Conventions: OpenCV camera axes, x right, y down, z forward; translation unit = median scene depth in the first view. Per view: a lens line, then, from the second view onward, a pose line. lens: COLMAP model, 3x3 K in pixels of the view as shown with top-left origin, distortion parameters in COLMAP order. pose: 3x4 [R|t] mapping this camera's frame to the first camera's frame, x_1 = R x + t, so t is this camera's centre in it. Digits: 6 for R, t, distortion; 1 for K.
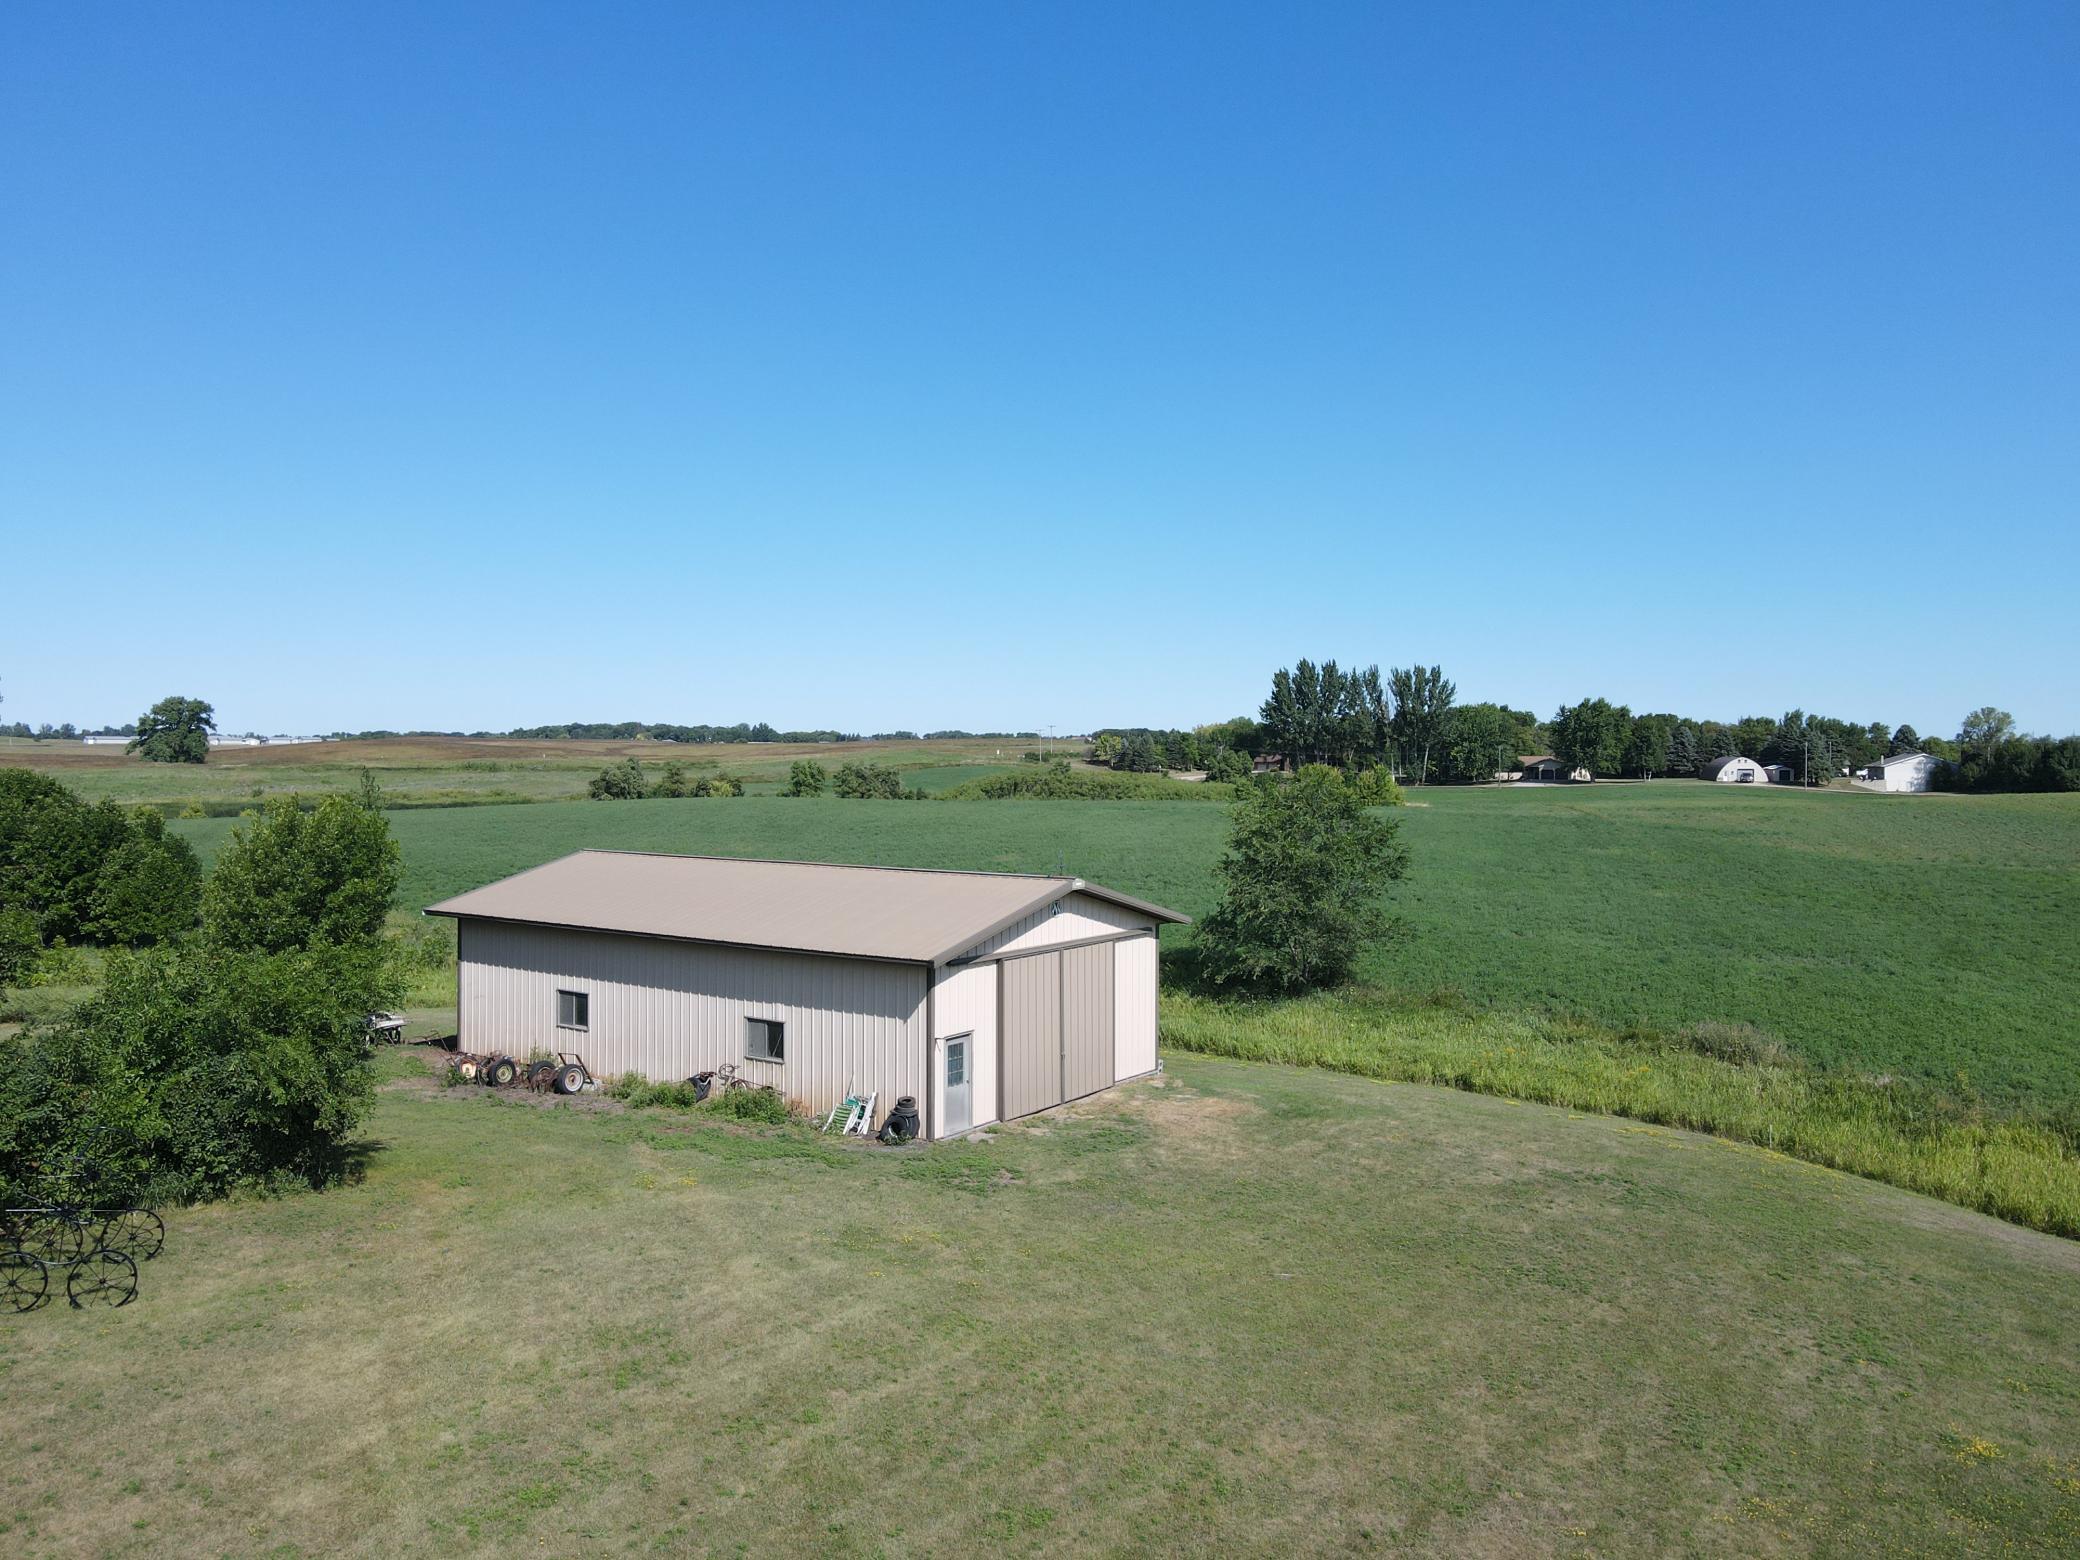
lens RADIAL K [[1526.3, 0, 1044.1], [0, 1526.3, 772.4], [0, 0, 1]] dist [-0.007003, 0.041988]
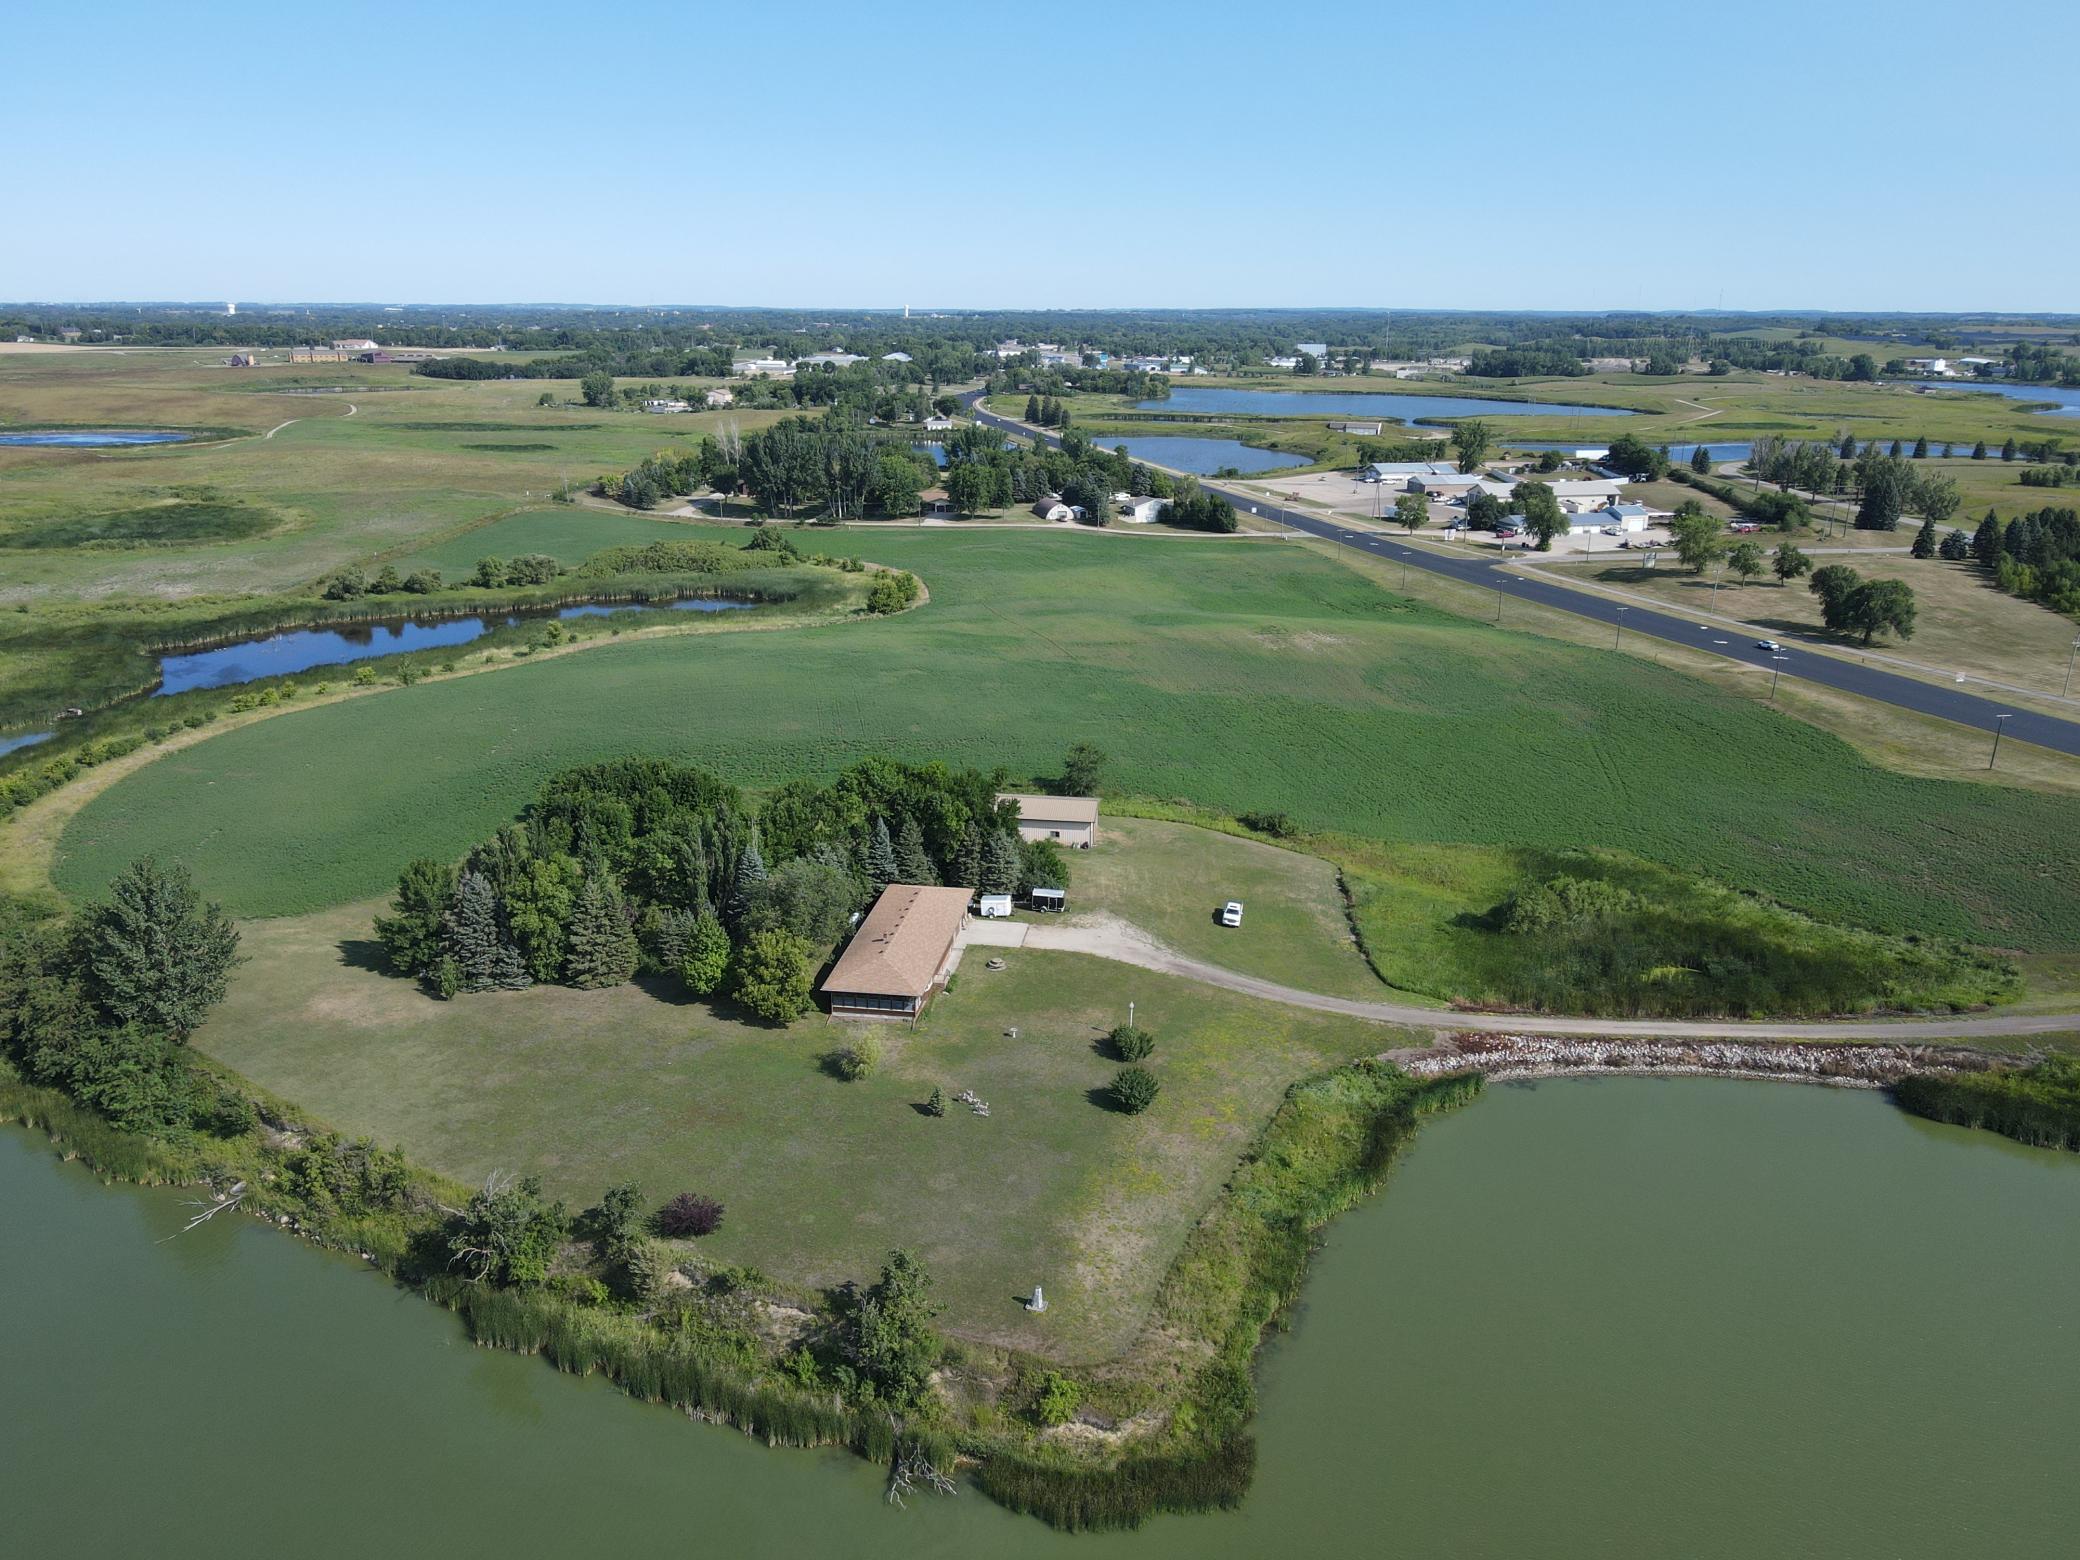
lens RADIAL K [[1526.3, 0, 1044.1], [0, 1526.3, 772.4], [0, 0, 1]] dist [-0.007003, 0.041988]
pose [[0.886013, -0.130524, 0.444910, -0.360625], [-0.001039, 0.958998, 0.283411, -0.221943], [-0.463660, -0.251568, 0.849549, -0.506315]]
